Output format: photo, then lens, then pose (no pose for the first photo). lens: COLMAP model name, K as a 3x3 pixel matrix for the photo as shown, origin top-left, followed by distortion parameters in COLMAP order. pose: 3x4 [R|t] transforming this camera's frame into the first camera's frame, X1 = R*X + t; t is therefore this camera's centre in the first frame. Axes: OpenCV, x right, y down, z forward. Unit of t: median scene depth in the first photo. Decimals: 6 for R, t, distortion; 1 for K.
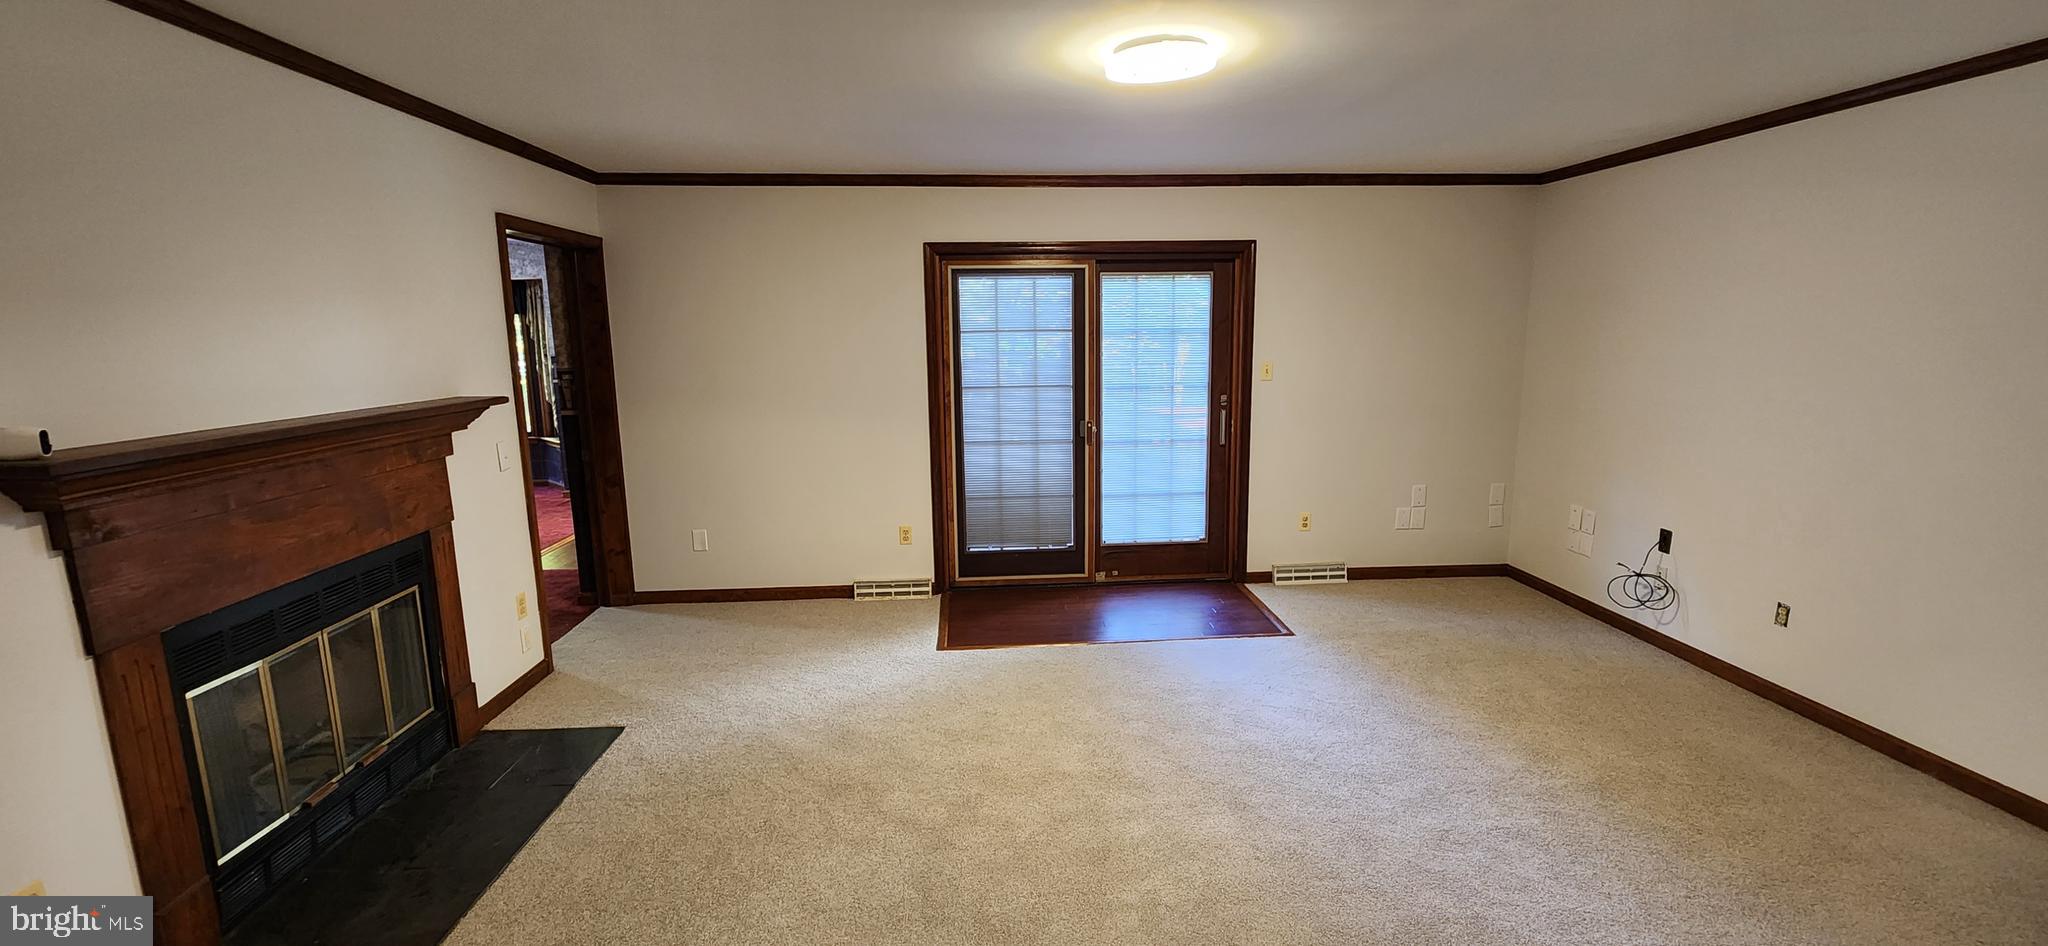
lens RADIAL K [[823.8, 0, 1033.6], [0, 823.8, 462.5], [0, 0, 1]] dist [0.000041, -0.000187]
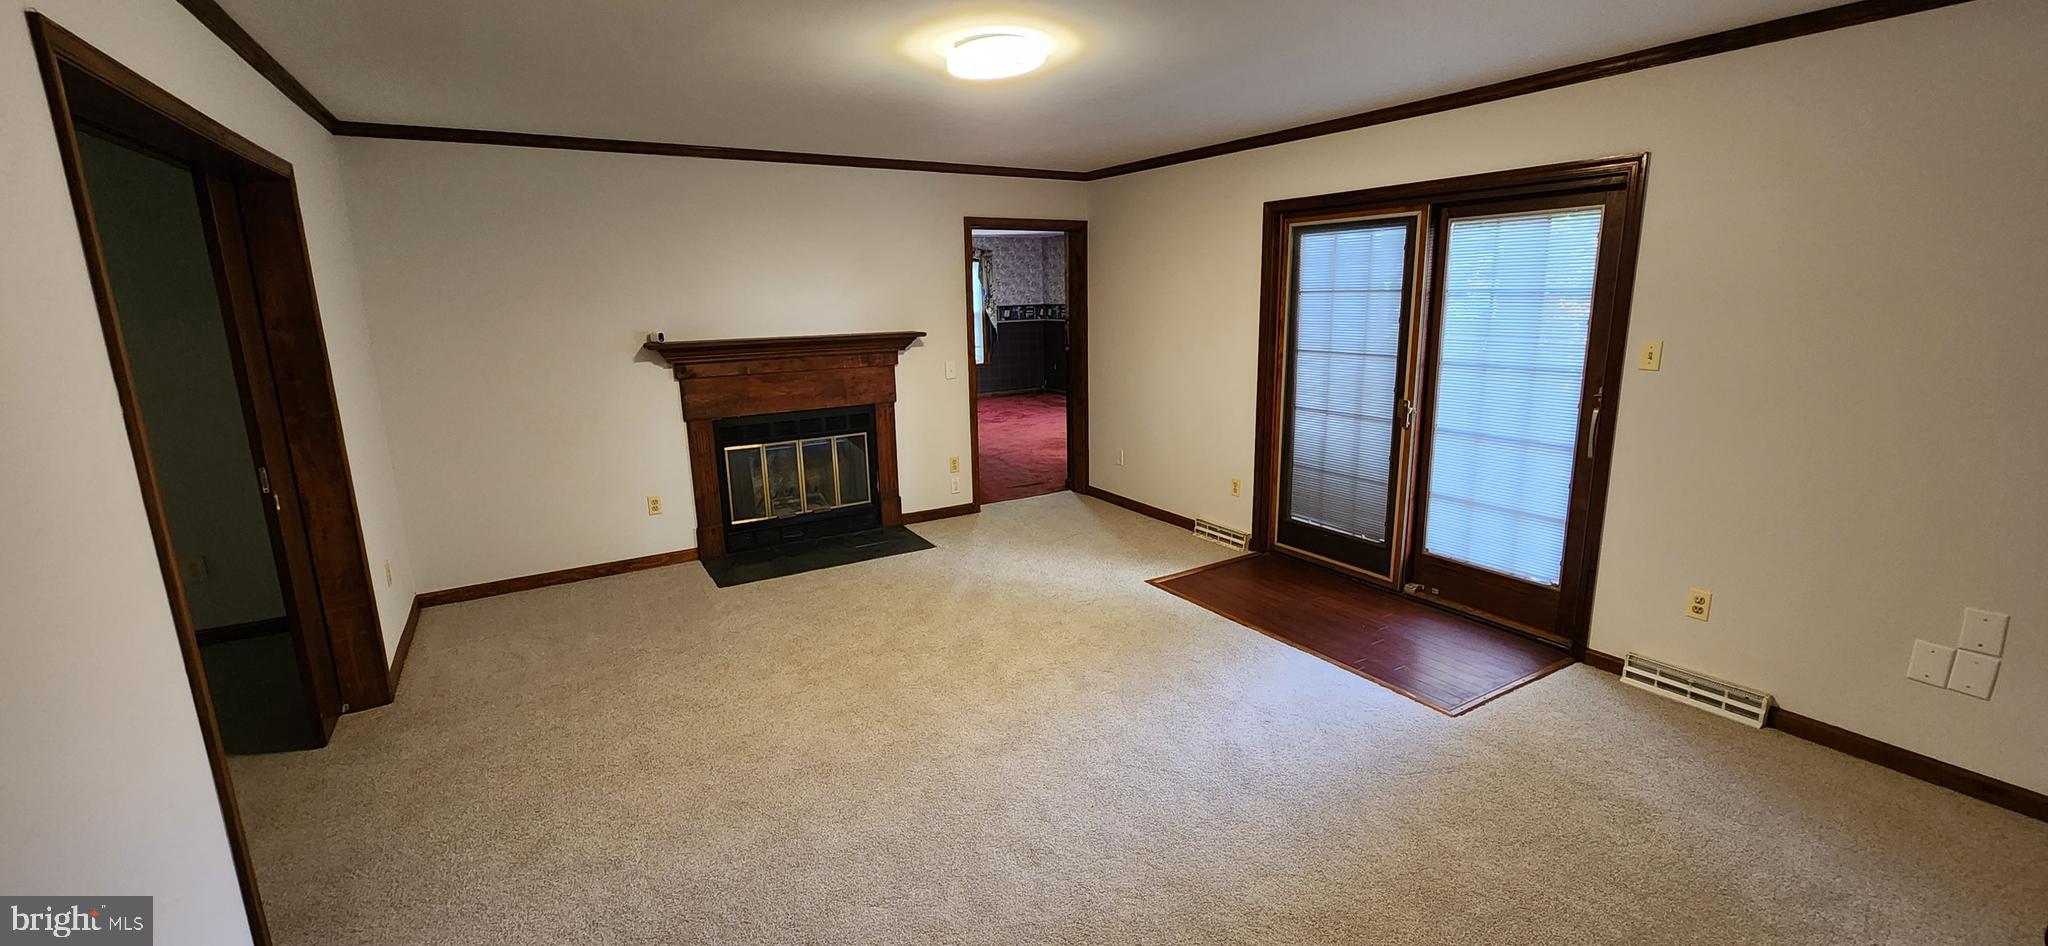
lens RADIAL K [[823.8, 0, 1025.5], [0, 823.8, 446.3], [0, 0, 1]] dist [0.000041, -0.000187]
pose [[0.468620, 0.168384, -0.867204, 0.629310], [-0.131141, 0.984049, 0.120206, -0.054495], [0.873612, 0.057395, 0.483227, 0.262860]]
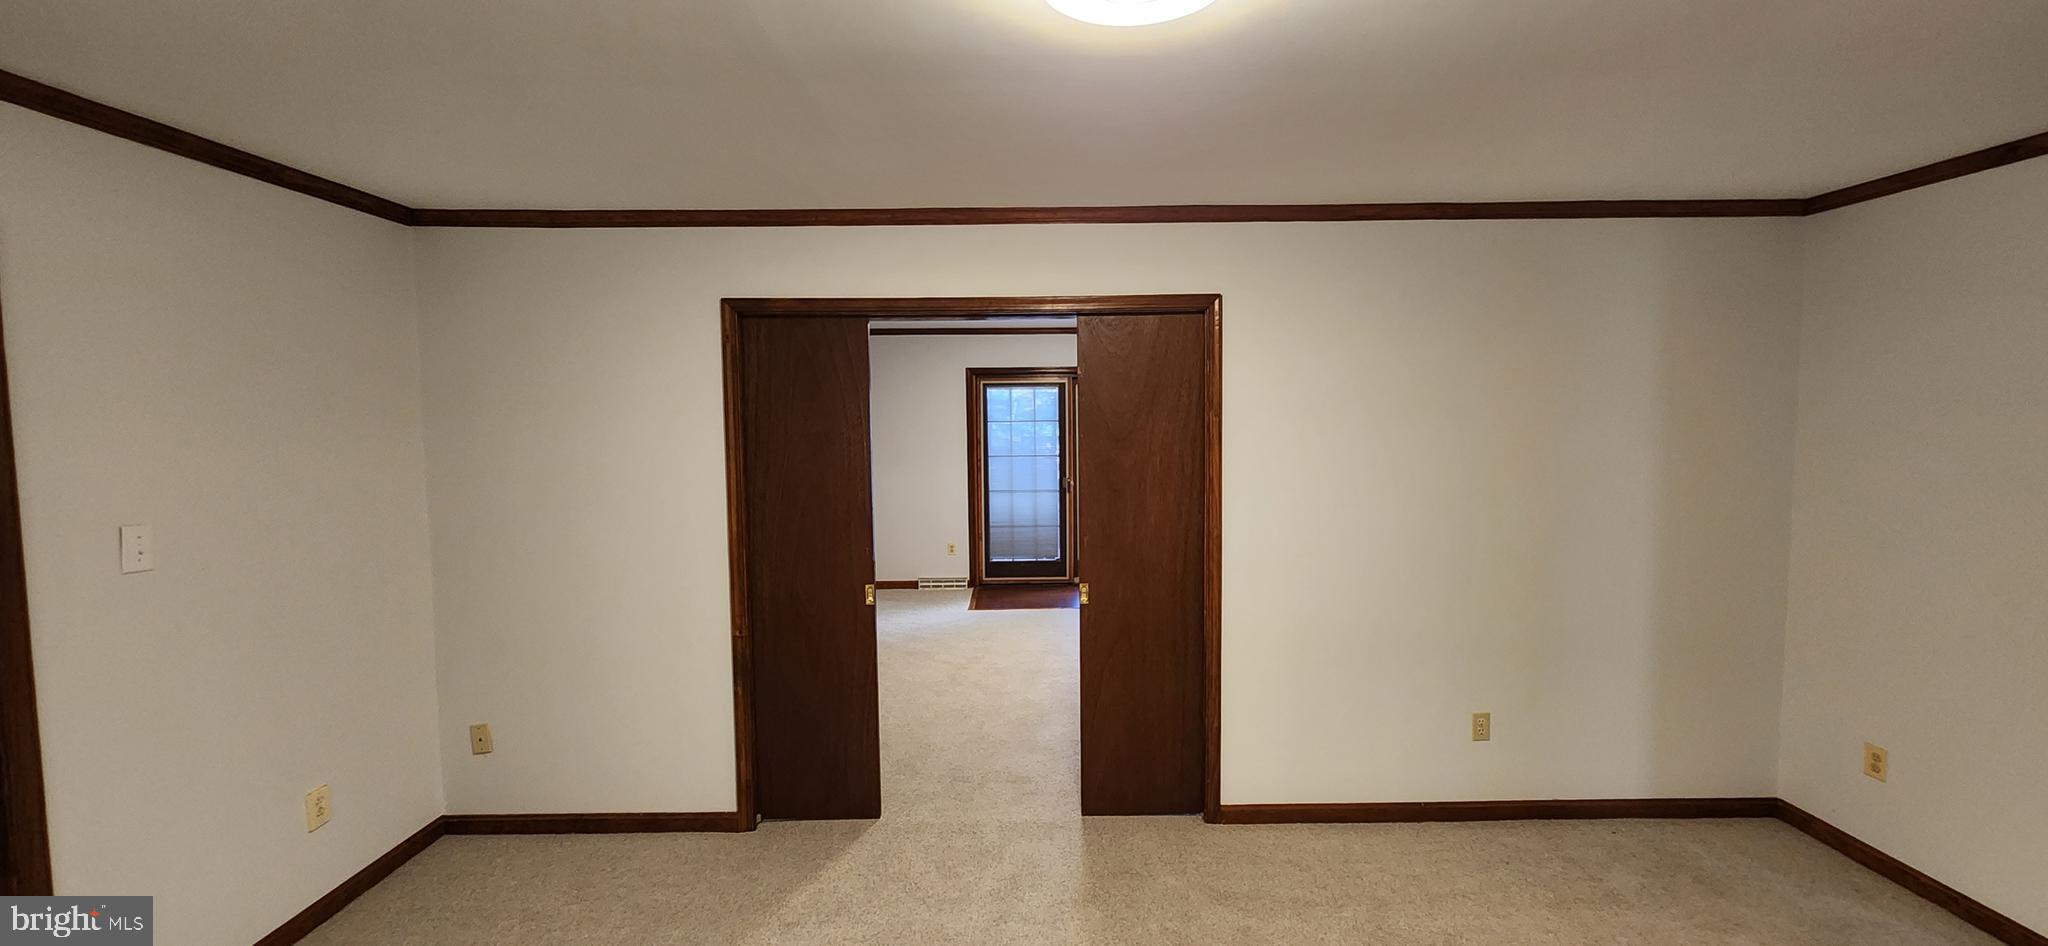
lens RADIAL K [[823.8, 0, 1037.9], [0, 823.8, 471.7], [0, 0, 1]] dist [0.000041, -0.000187]
pose [[0.997998, 0.004826, -0.063064, 0.109957], [-0.010015, 0.996565, -0.082212, 0.069609], [0.062450, 0.082679, 0.994618, -0.581341]]
